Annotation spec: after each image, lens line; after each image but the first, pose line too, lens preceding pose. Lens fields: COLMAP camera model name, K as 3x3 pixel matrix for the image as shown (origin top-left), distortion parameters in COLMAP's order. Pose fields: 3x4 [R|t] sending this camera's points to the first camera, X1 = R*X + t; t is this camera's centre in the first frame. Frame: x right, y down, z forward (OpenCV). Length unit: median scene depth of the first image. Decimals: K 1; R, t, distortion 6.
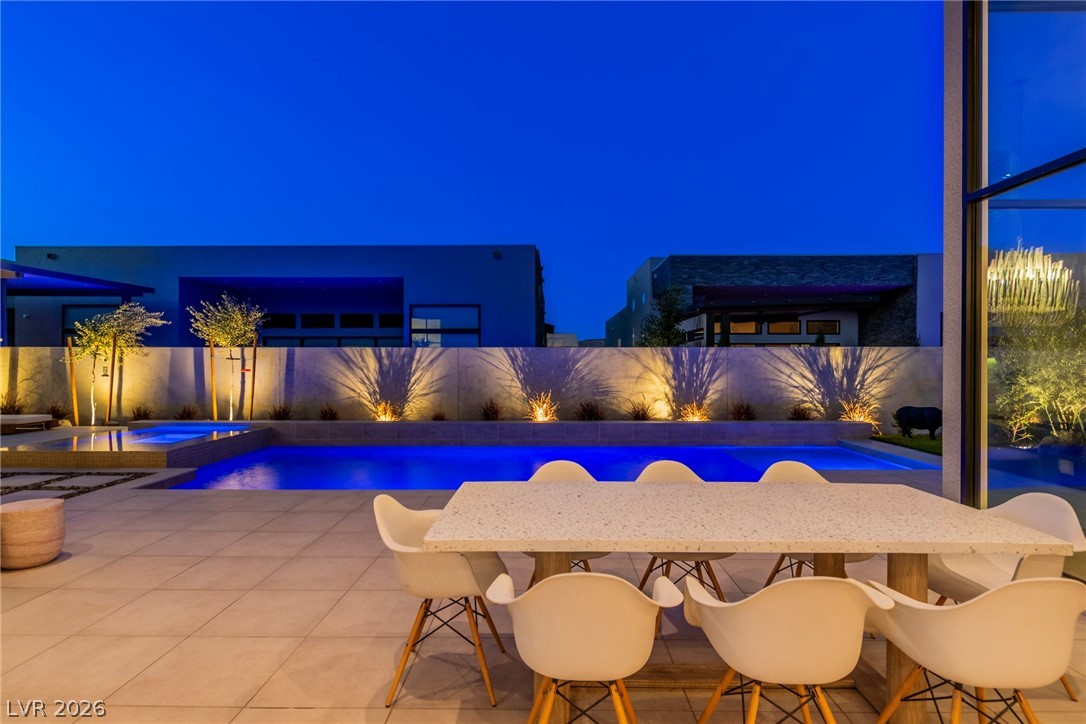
lens RADIAL K [[574.9, 0, 543.0], [0, 574.9, 362.0], [0, 0, 1]] dist [0.002472, 0.000048]
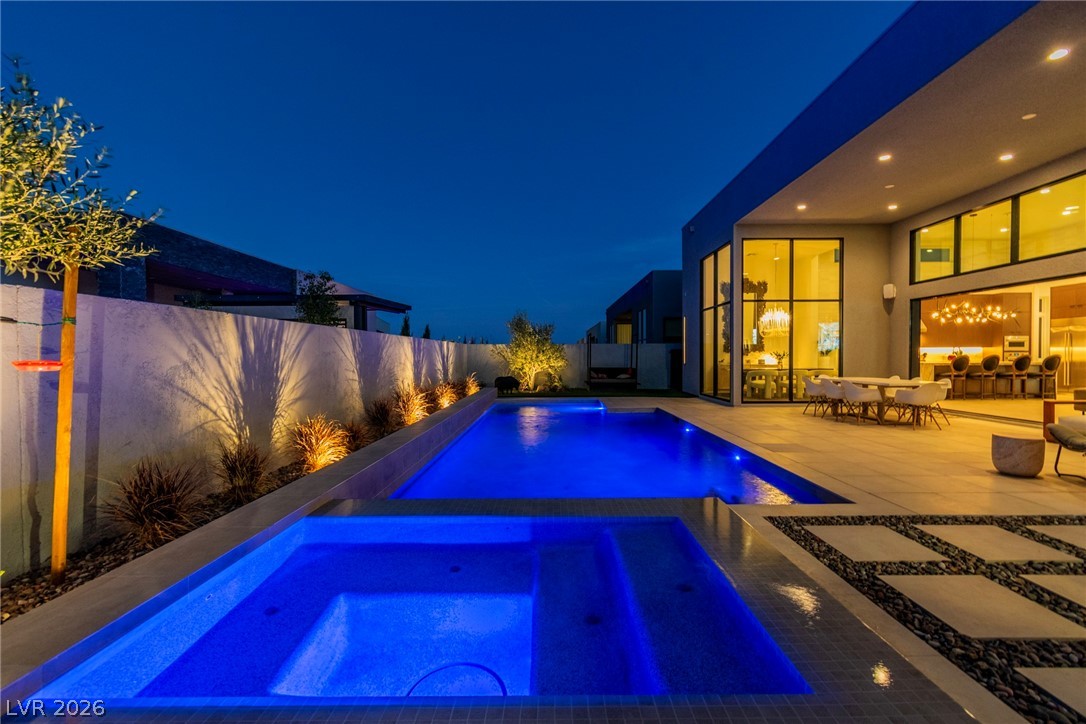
lens RADIAL K [[474.9, 0, 558.9], [0, 474.9, 362.6], [0, 0, 1]] dist [0.000600, 0.000068]
pose [[-0.015901, -0.015365, 0.999756, -0.705869], [0.002822, 0.999877, 0.015411, 0.010266], [-0.999870, 0.003066, -0.015855, 0.734512]]
